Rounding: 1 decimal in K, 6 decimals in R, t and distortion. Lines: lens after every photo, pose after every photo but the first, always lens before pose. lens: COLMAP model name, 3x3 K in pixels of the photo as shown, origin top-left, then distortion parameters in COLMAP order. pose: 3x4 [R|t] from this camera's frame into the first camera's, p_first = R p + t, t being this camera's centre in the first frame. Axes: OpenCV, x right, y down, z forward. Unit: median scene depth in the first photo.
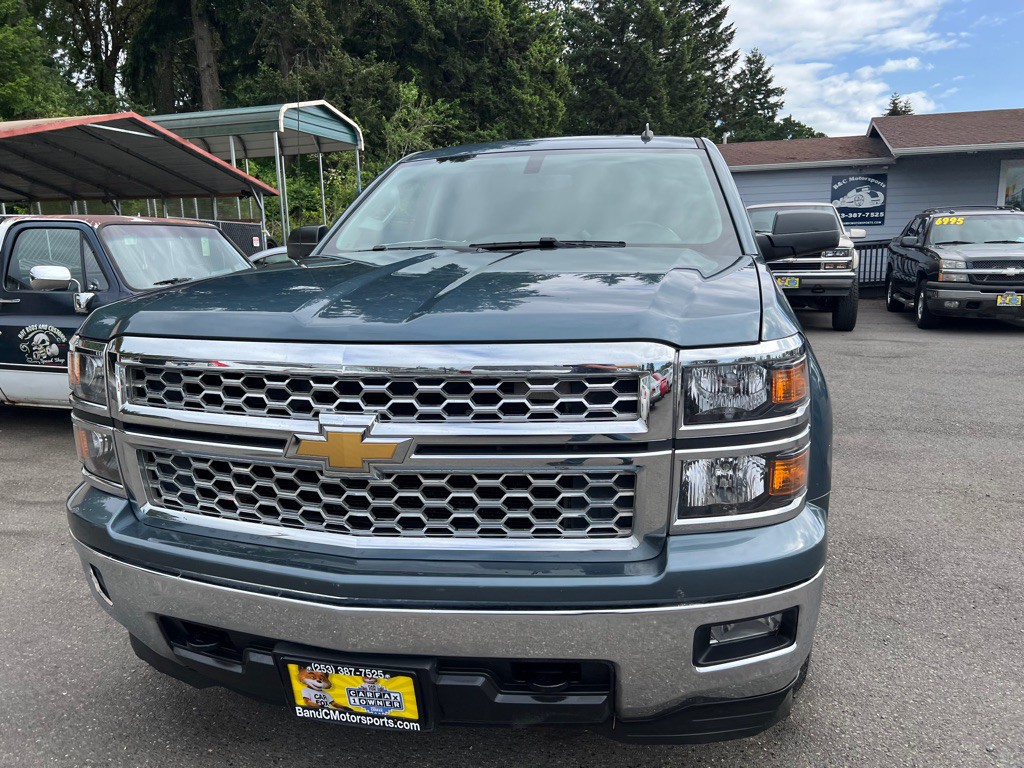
lens RADIAL K [[767.0, 0, 523.9], [0, 767.0, 384.2], [0, 0, 1]] dist [0.047357, -0.051228]
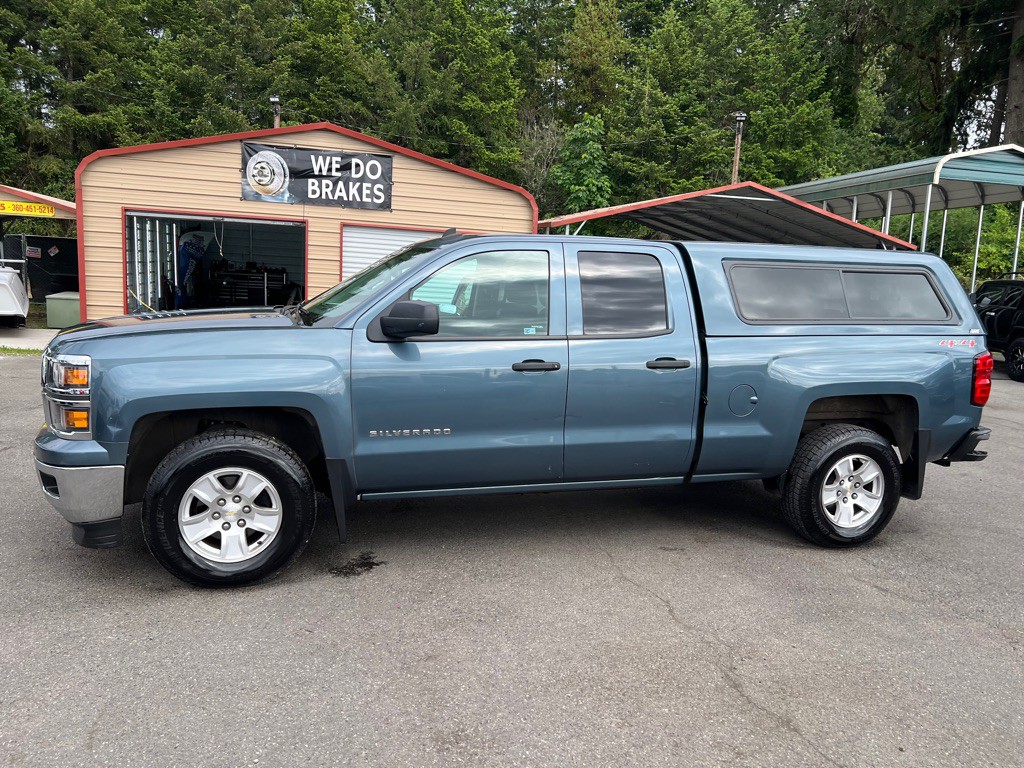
lens RADIAL K [[767.0, 0, 509.6], [0, 767.0, 395.4], [0, 0, 1]] dist [0.047357, -0.051228]
pose [[0.513537, 0.172307, -0.840589, 1.579391], [-0.205496, 0.975819, 0.074484, -0.205568], [0.833097, 0.134487, 0.536528, 0.487017]]
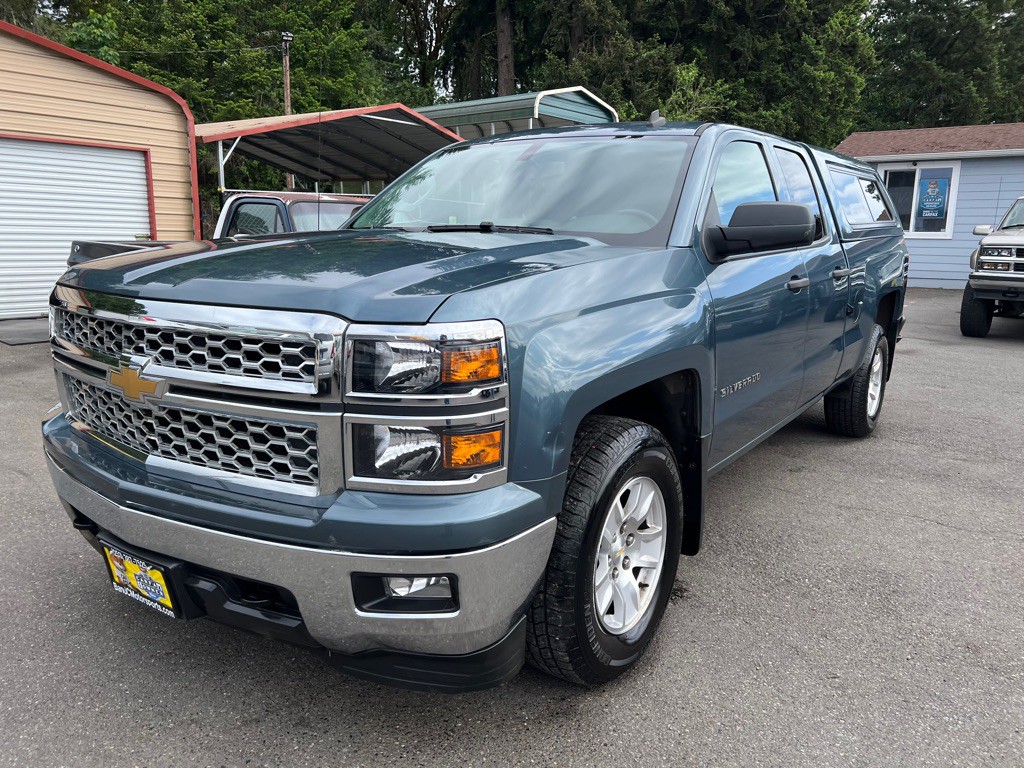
lens RADIAL K [[767.0, 0, 522.1], [0, 767.0, 378.8], [0, 0, 1]] dist [0.047357, -0.051228]
pose [[0.931974, 0.101870, -0.347917, 0.434220], [-0.096910, 0.994789, 0.031679, -0.012852], [0.349331, 0.004192, 0.936990, 0.021843]]
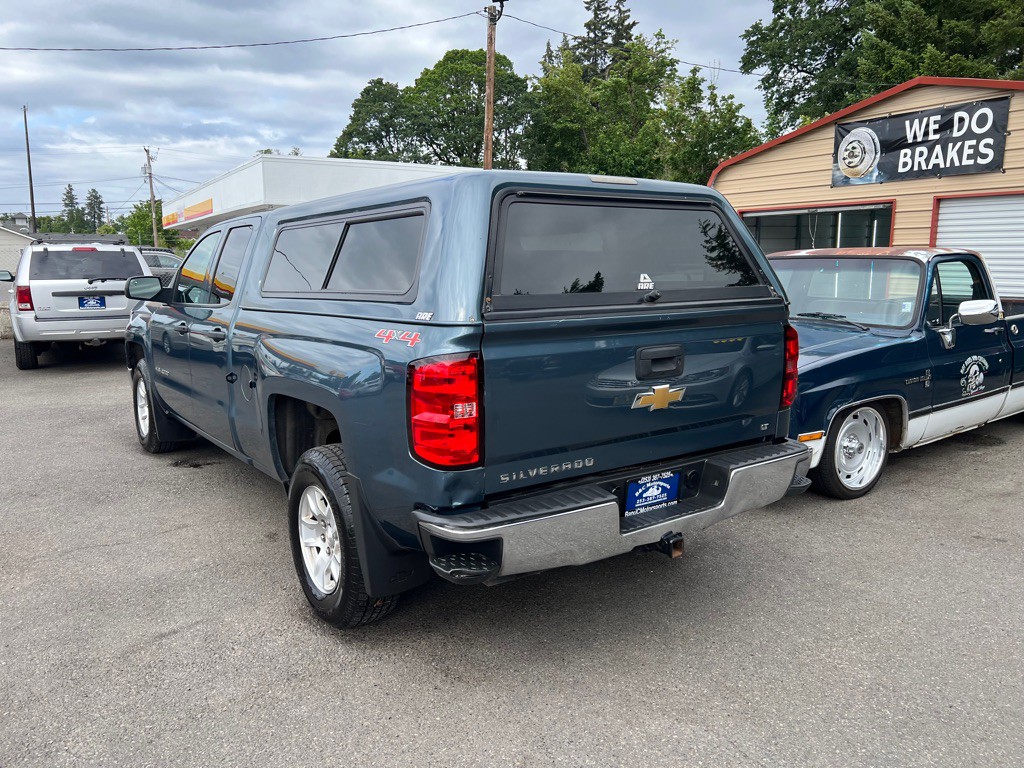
lens RADIAL K [[767.0, 0, 507.9], [0, 767.0, 384.9], [0, 0, 1]] dist [0.047357, -0.051228]
pose [[-0.653885, 0.142700, -0.743015, 1.228498], [-0.114821, 0.951961, 0.283877, -0.619717], [0.747830, 0.270936, -0.606088, 2.917655]]
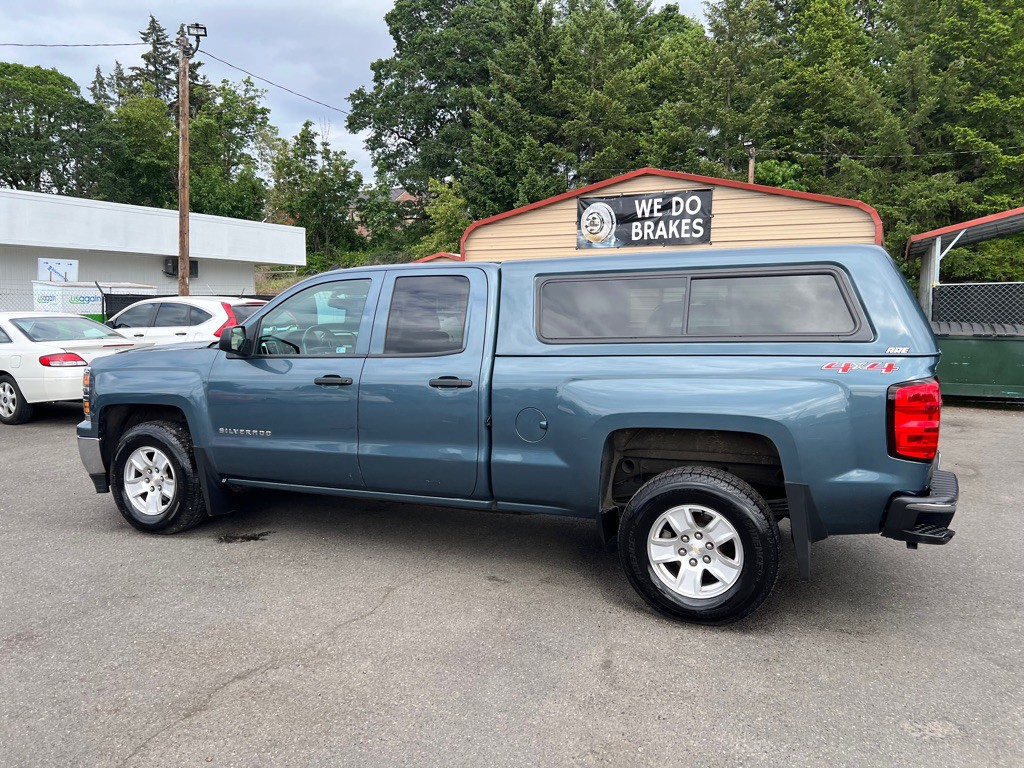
lens RADIAL K [[767.0, 0, 506.7], [0, 767.0, 381.1], [0, 0, 1]] dist [0.047357, -0.051228]
pose [[-0.170557, 0.115456, -0.978560, 1.912963], [-0.167717, 0.975218, 0.144294, -0.457474], [0.970969, 0.188732, -0.146967, 1.876892]]
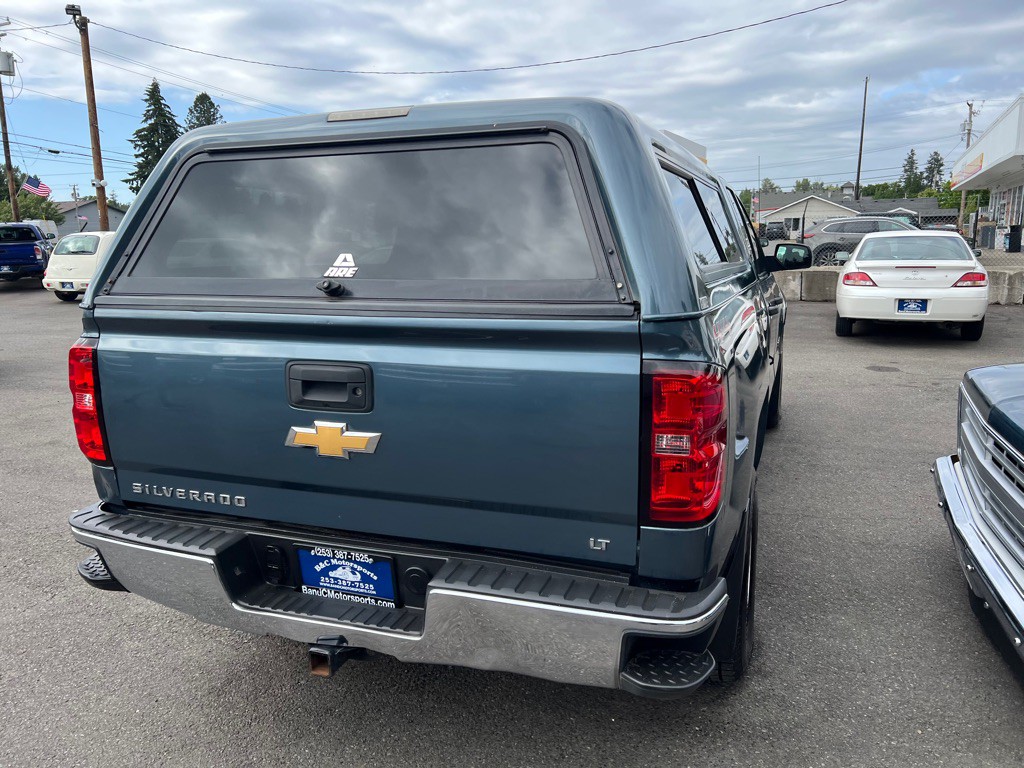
lens RADIAL K [[767.0, 0, 512.1], [0, 767.0, 393.9], [0, 0, 1]] dist [0.047357, -0.051228]
pose [[-0.992937, 0.012909, 0.117940, 0.089688], [0.055588, 0.928823, 0.366330, -0.617454], [-0.104817, 0.370298, -0.922980, 3.056170]]
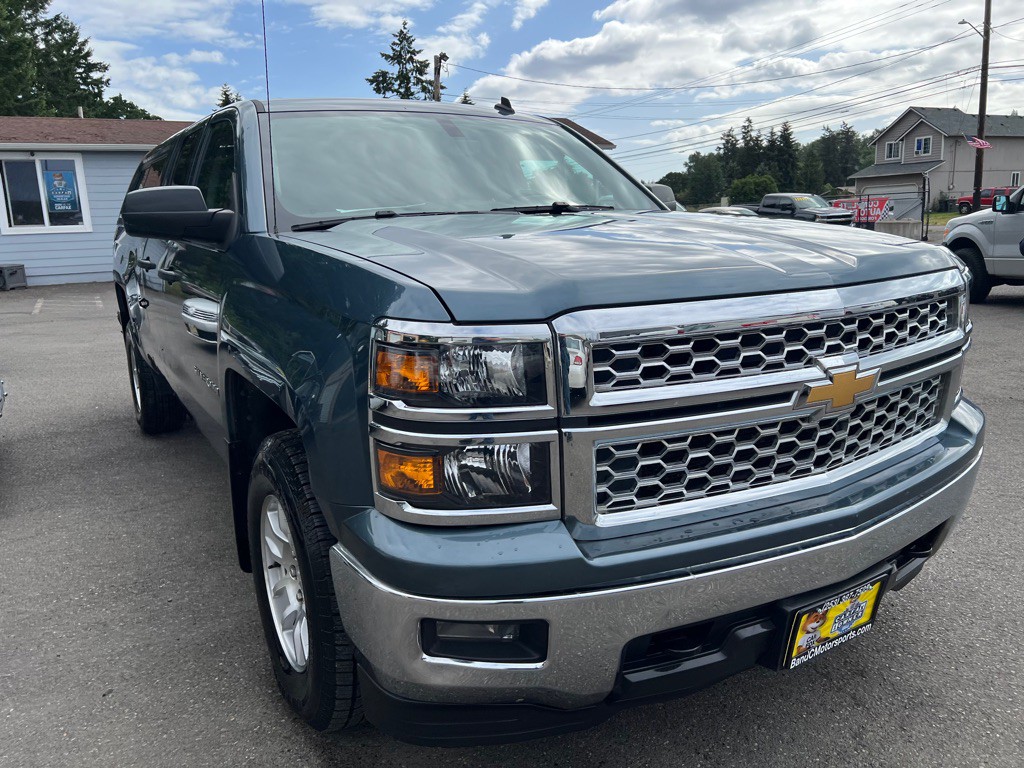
lens RADIAL K [[767.0, 0, 518.5], [0, 767.0, 376.9], [0, 0, 1]] dist [0.047357, -0.051228]
pose [[0.706134, -0.146623, 0.692731, -0.689682], [0.142211, 0.987758, 0.064106, -0.033261], [-0.693650, 0.053247, 0.718341, 0.297824]]
